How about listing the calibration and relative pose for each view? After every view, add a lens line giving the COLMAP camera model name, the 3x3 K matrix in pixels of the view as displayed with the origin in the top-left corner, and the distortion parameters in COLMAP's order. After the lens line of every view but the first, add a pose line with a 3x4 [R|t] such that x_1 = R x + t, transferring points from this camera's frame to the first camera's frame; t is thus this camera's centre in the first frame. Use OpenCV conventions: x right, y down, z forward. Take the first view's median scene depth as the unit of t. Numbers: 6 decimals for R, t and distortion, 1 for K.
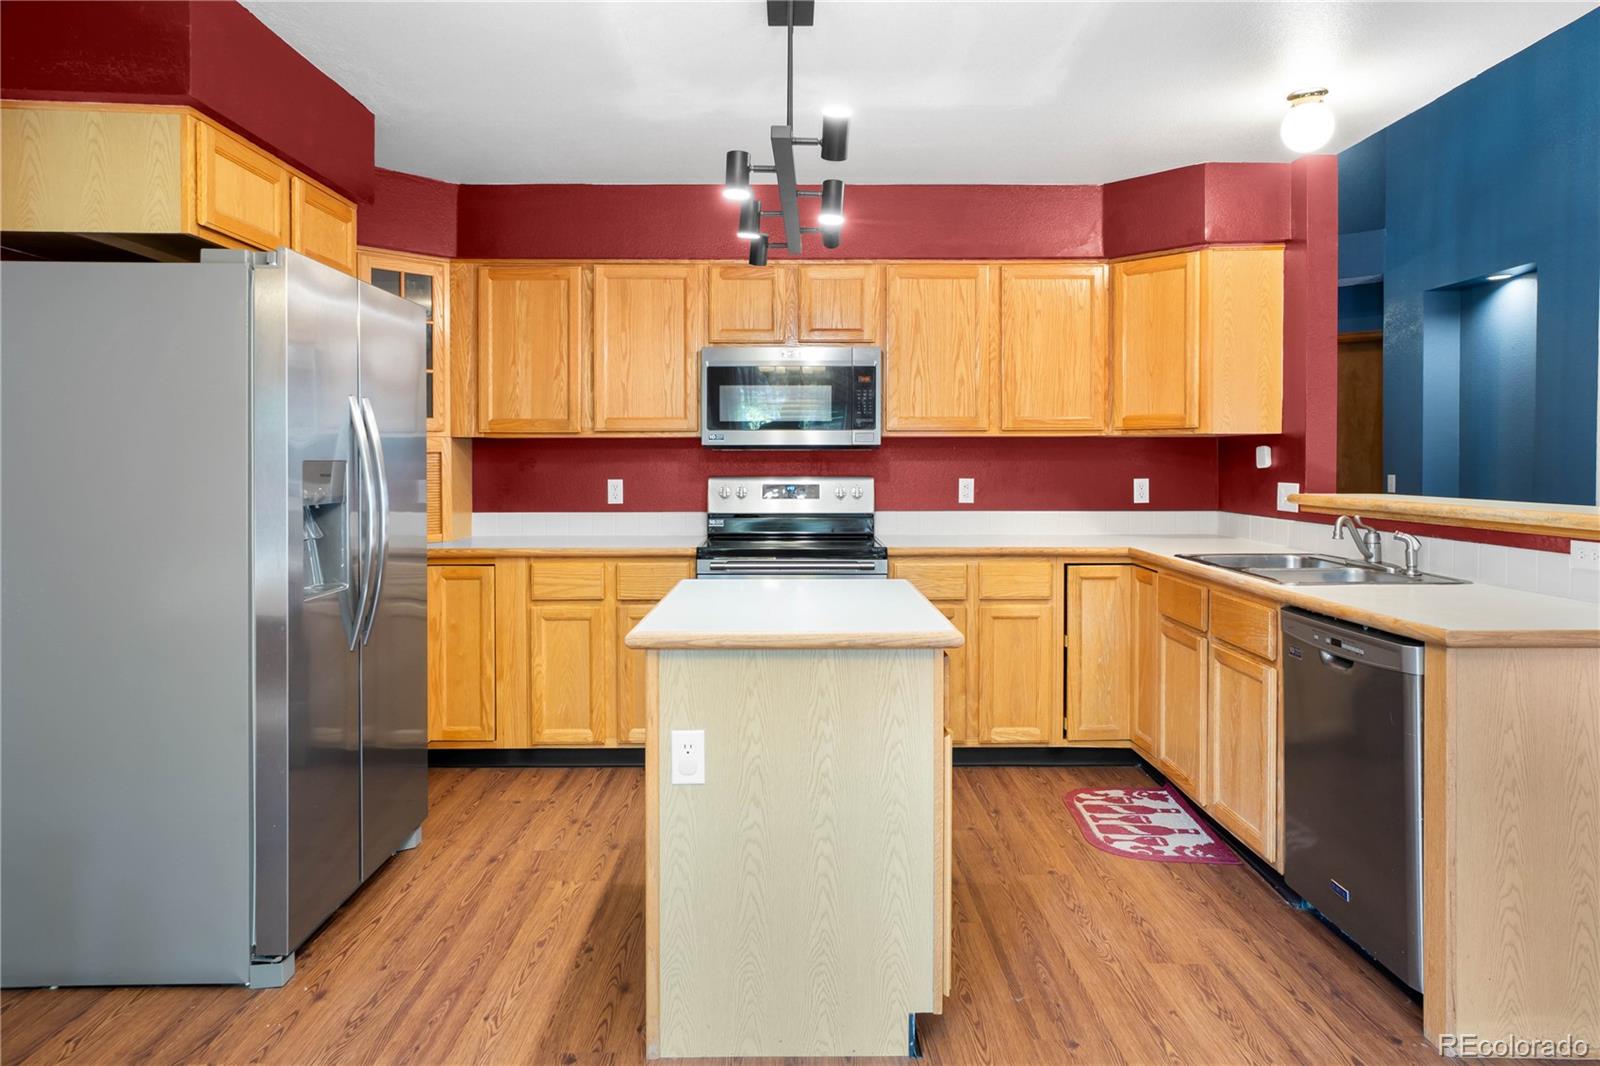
lens RADIAL K [[975.5, 0, 799.2], [0, 975.5, 475.1], [0, 0, 1]] dist [0.001466, 0.000910]
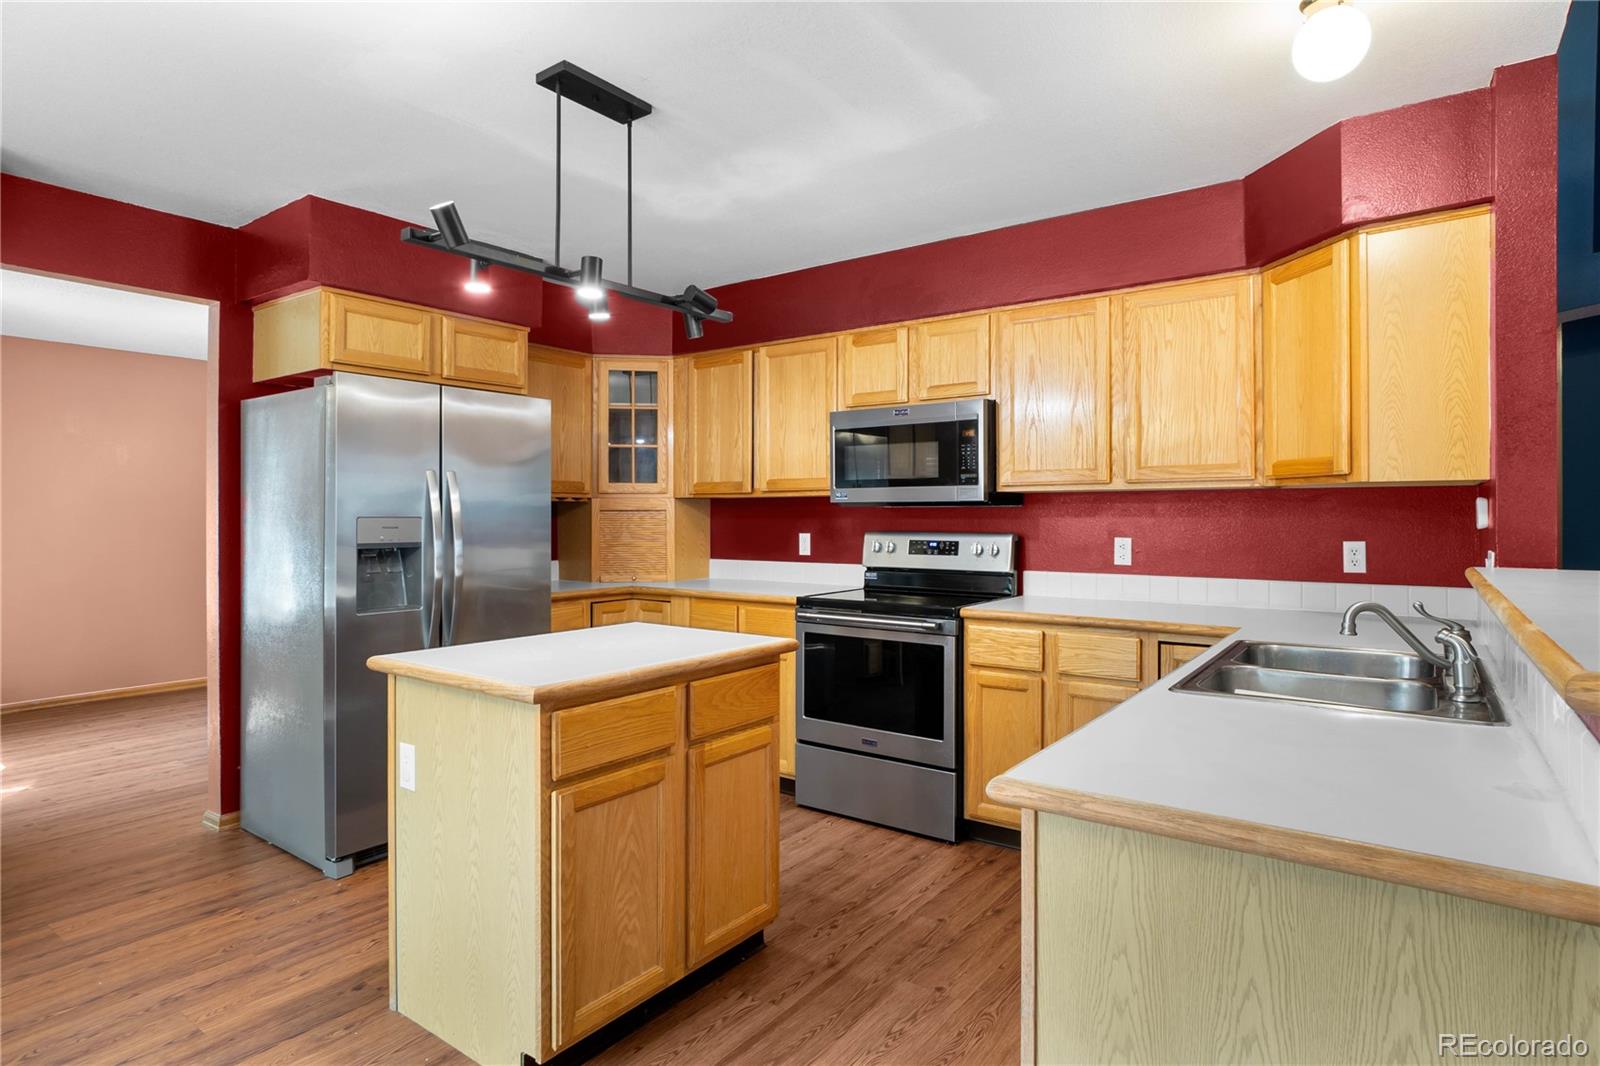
lens RADIAL K [[860.0, 0, 800.2], [0, 860.0, 511.1], [0, 0, 1]] dist [-0.018877, 0.000490]
pose [[0.803966, -0.001641, -0.594673, 0.434342], [-0.009971, 0.999818, -0.016239, -0.005503], [0.594592, 0.018985, 0.803803, 0.213024]]
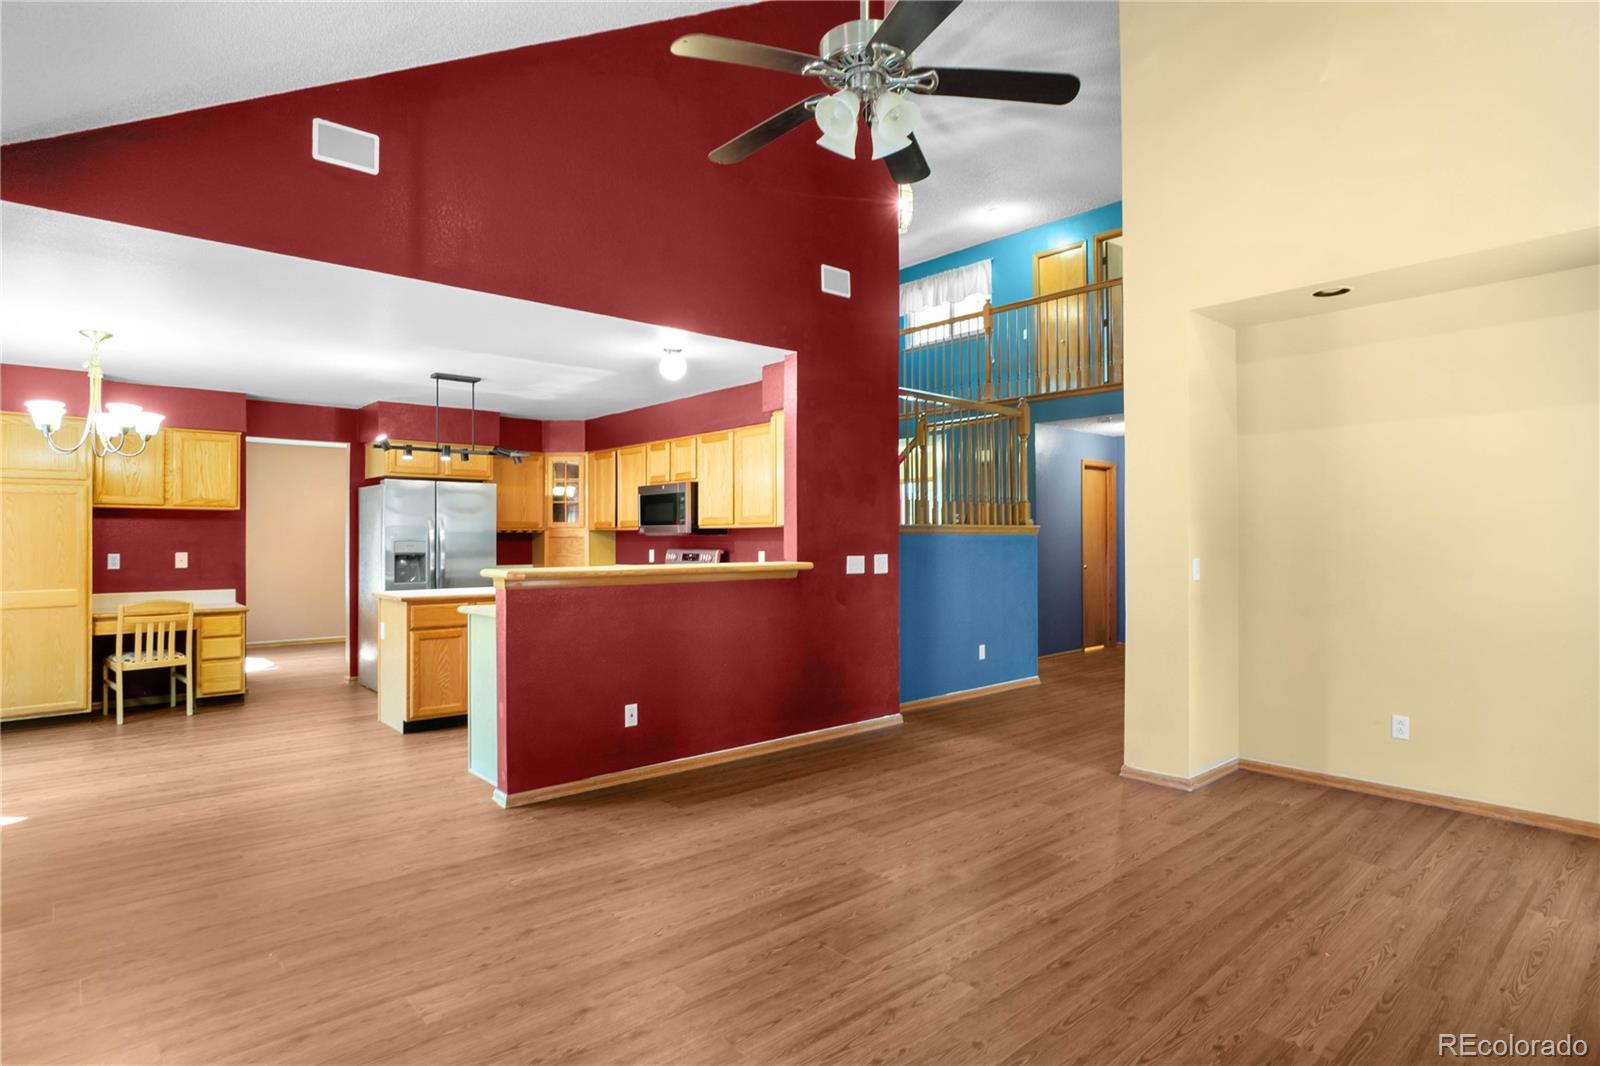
lens RADIAL K [[844.5, 0, 800.0], [0, 844.5, 533.0], [0, 0, 1]] dist [-0.000268, 0.000127]
pose [[0.661923, -0.004367, -0.749559, 1.447265], [-0.009499, 0.999854, -0.014213, -0.009421], [0.749511, 0.016528, 0.661785, 0.075196]]
